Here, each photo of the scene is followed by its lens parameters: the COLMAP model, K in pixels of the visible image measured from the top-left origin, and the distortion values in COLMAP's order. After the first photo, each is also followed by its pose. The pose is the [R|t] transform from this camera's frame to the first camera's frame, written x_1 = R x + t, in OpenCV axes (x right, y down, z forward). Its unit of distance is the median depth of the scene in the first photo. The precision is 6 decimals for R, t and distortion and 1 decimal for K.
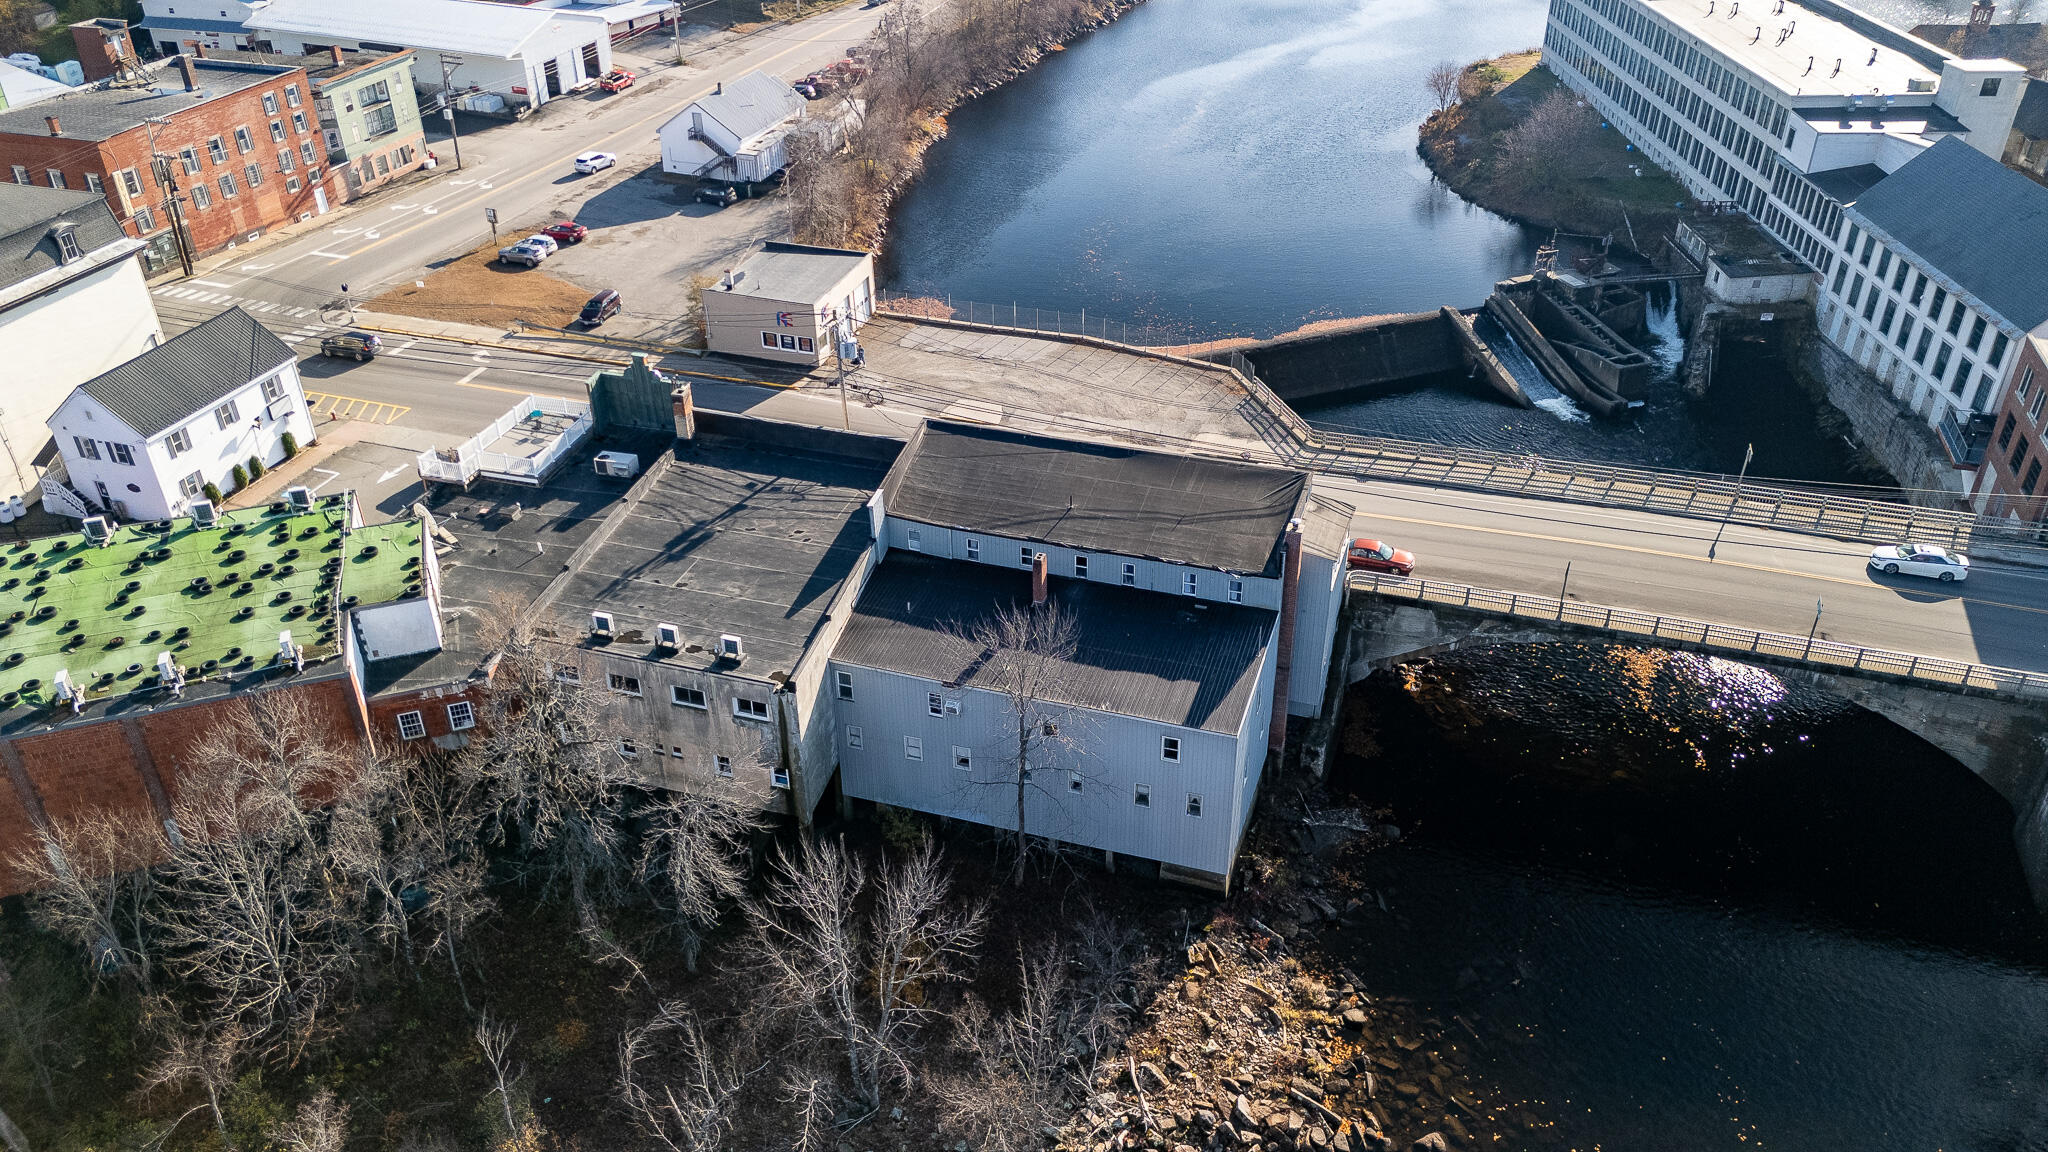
lens RADIAL K [[1494.1, 0, 1024.0], [0, 1494.1, 576.0], [0, 0, 1]] dist [0.067550, -0.033505]
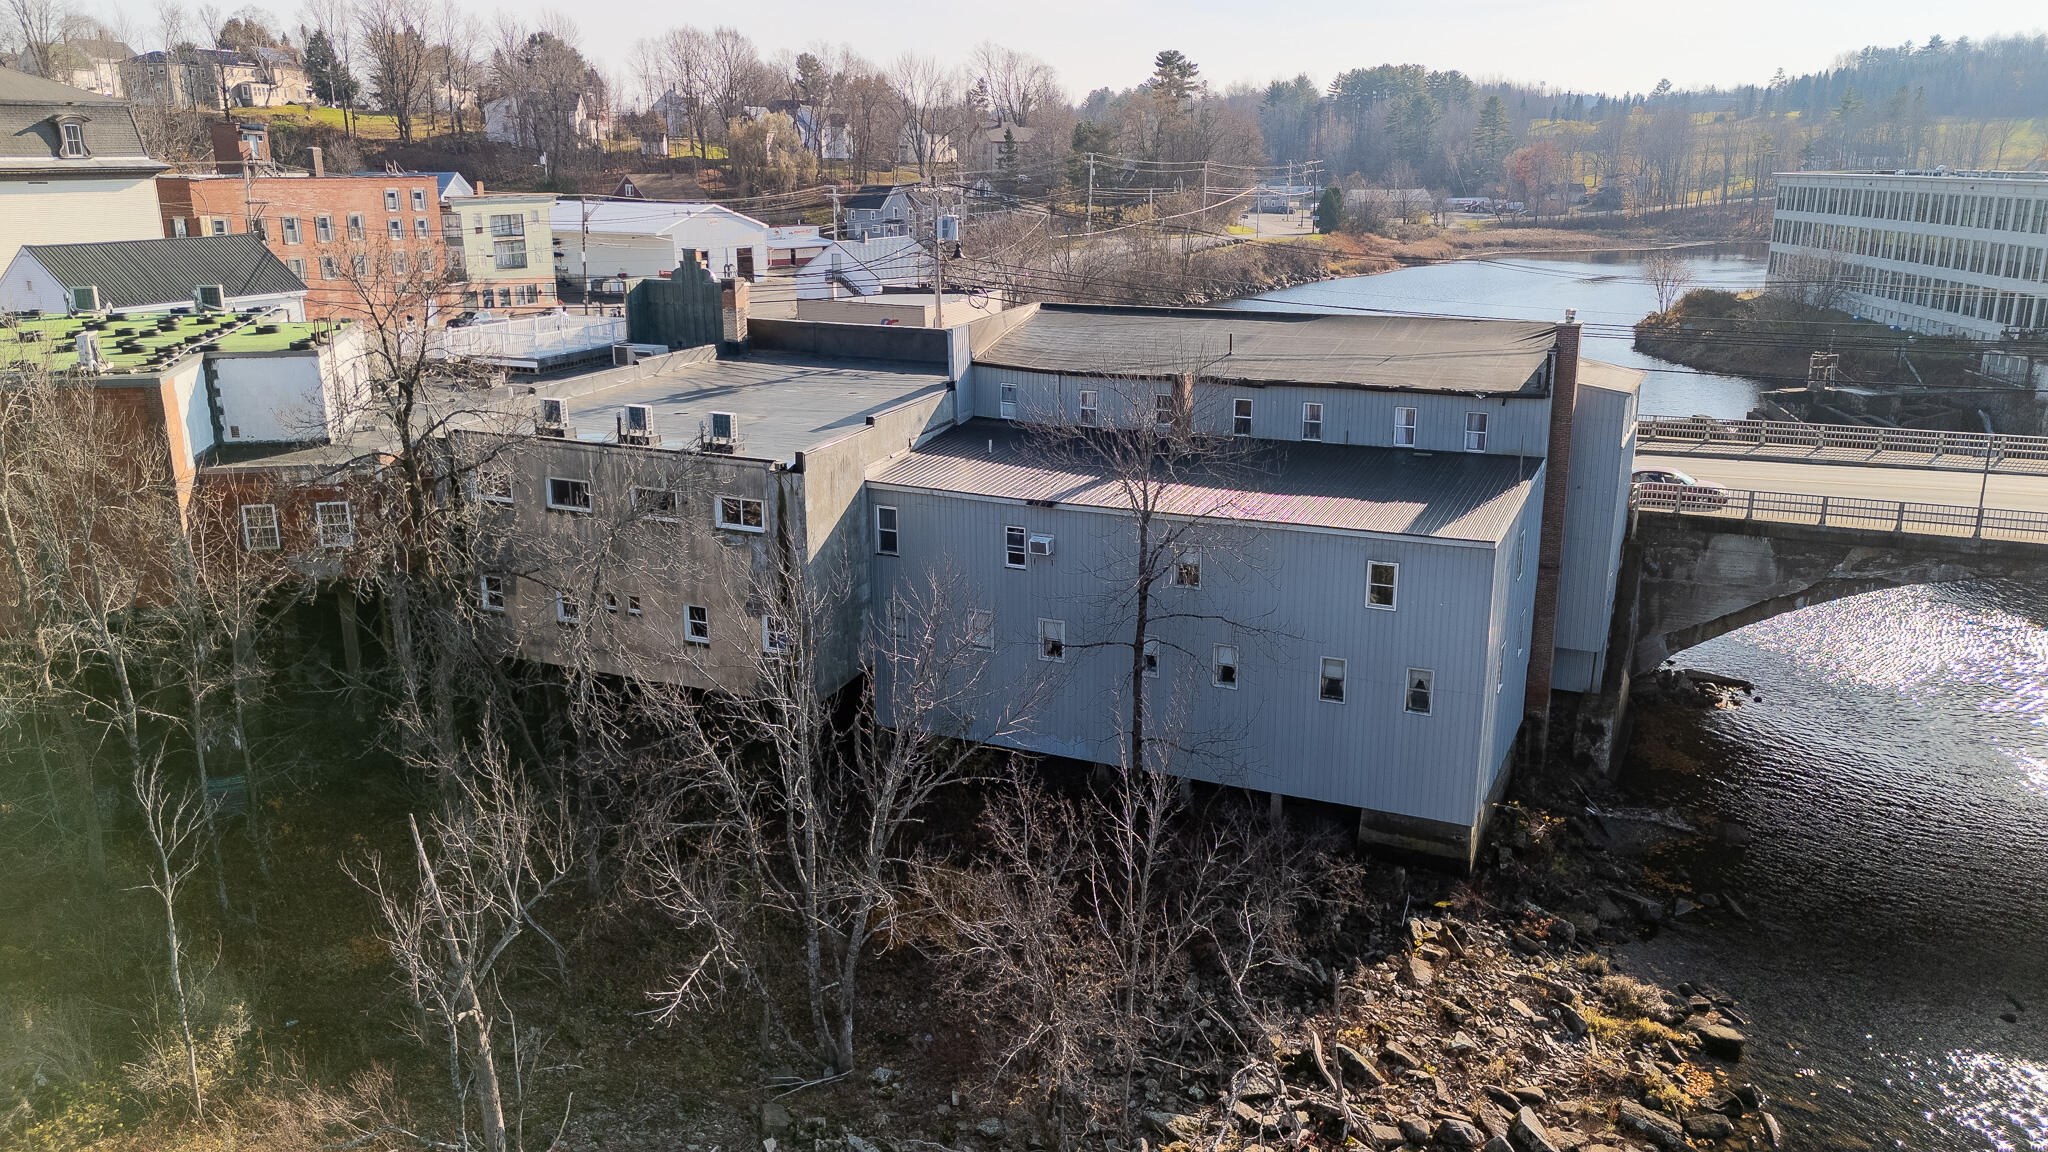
lens RADIAL K [[1496.8, 0, 1029.6], [0, 1496.8, 586.2], [0, 0, 1]] dist [0.045130, -0.012704]
pose [[0.993556, 0.035746, -0.107558, 0.019069], [-0.064866, 0.957523, -0.280966, 0.295460], [0.092946, 0.286133, 0.953671, 0.379491]]
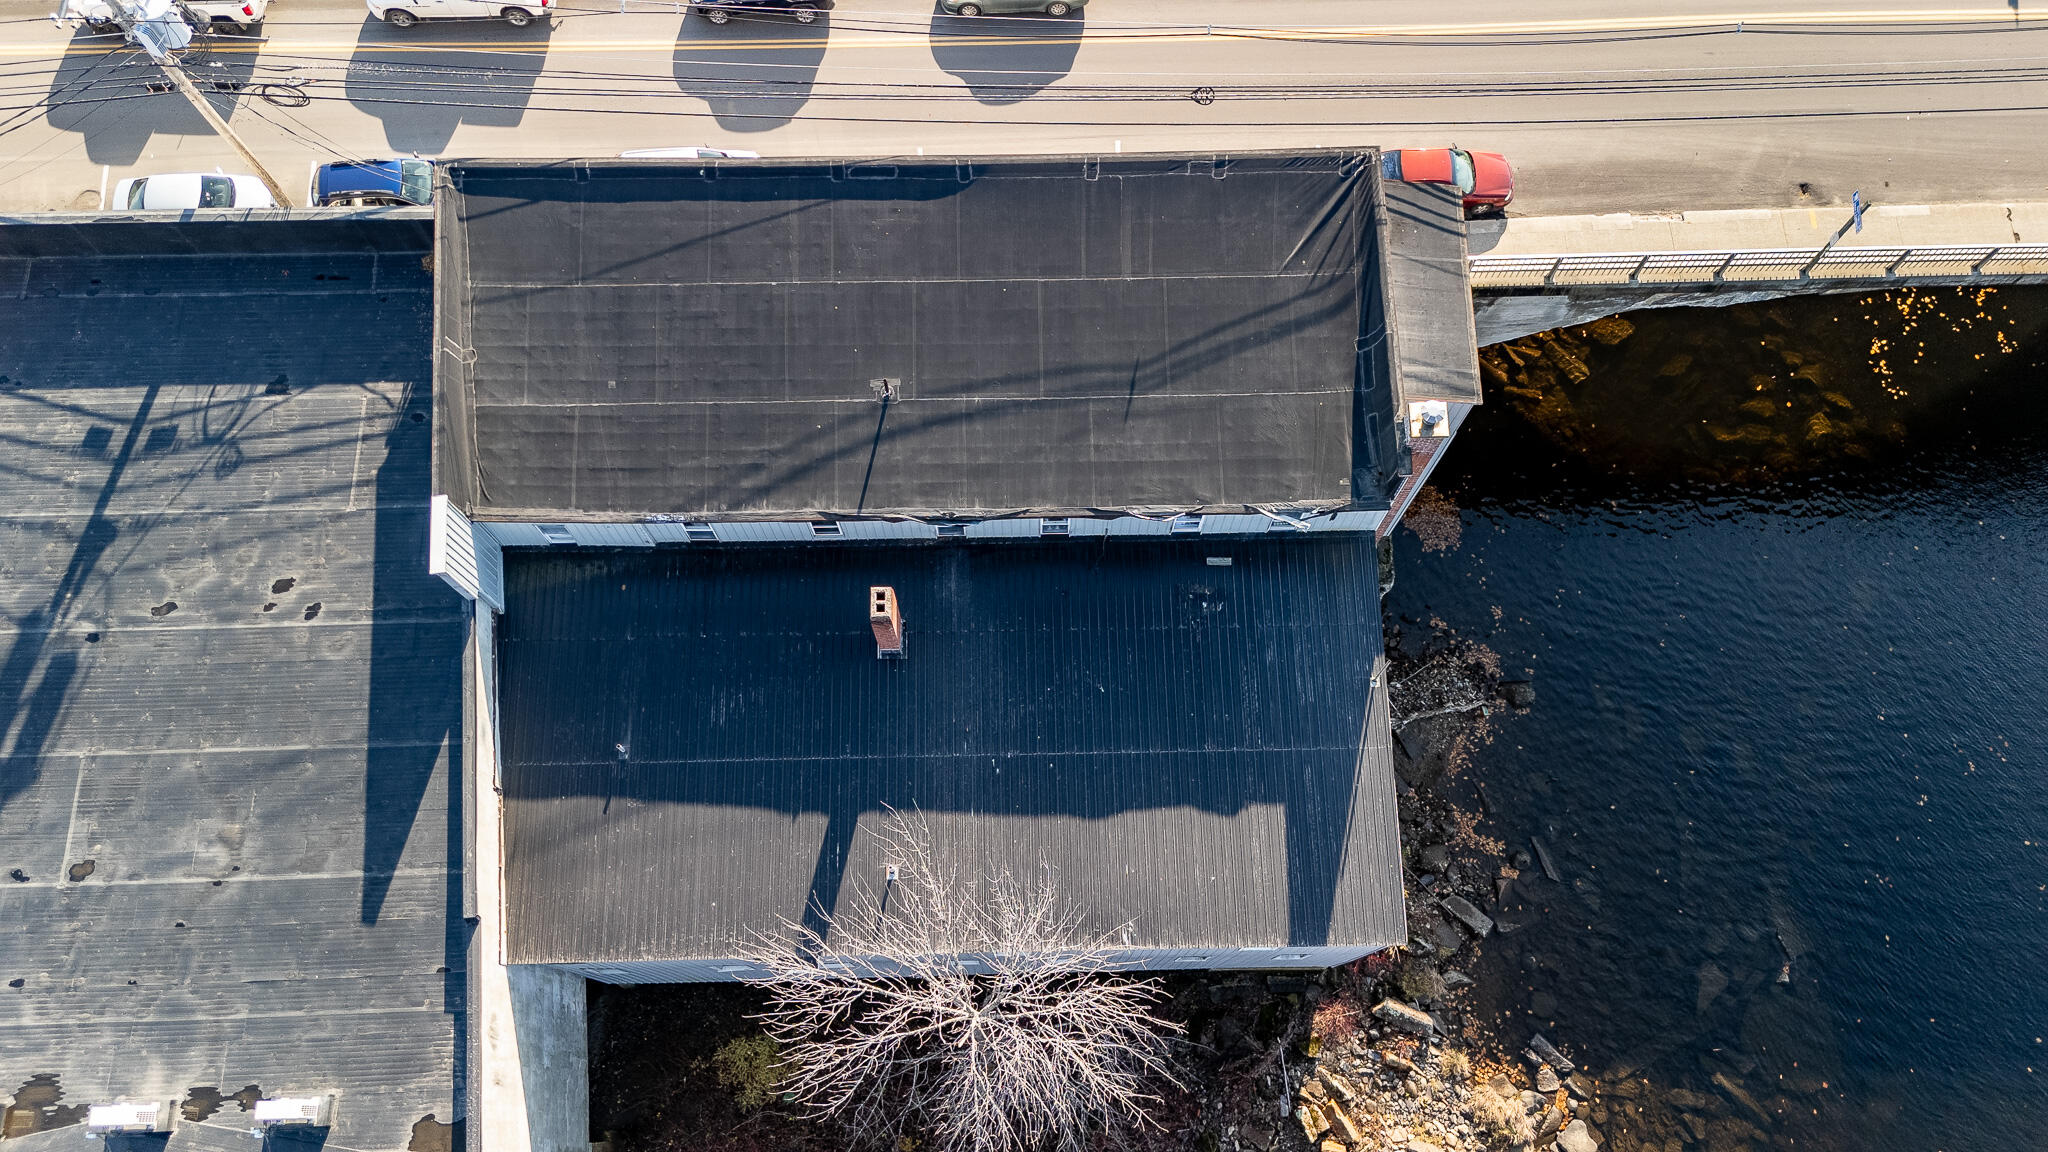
lens RADIAL K [[1494.1, 0, 1024.0], [0, 1494.1, 576.0], [0, 0, 1]] dist [0.067550, -0.033505]
pose [[0.943675, -0.308775, 0.118892, 0.000905], [0.168623, 0.757968, 0.630120, -0.307345], [-0.284682, -0.574581, 0.767342, 0.688136]]
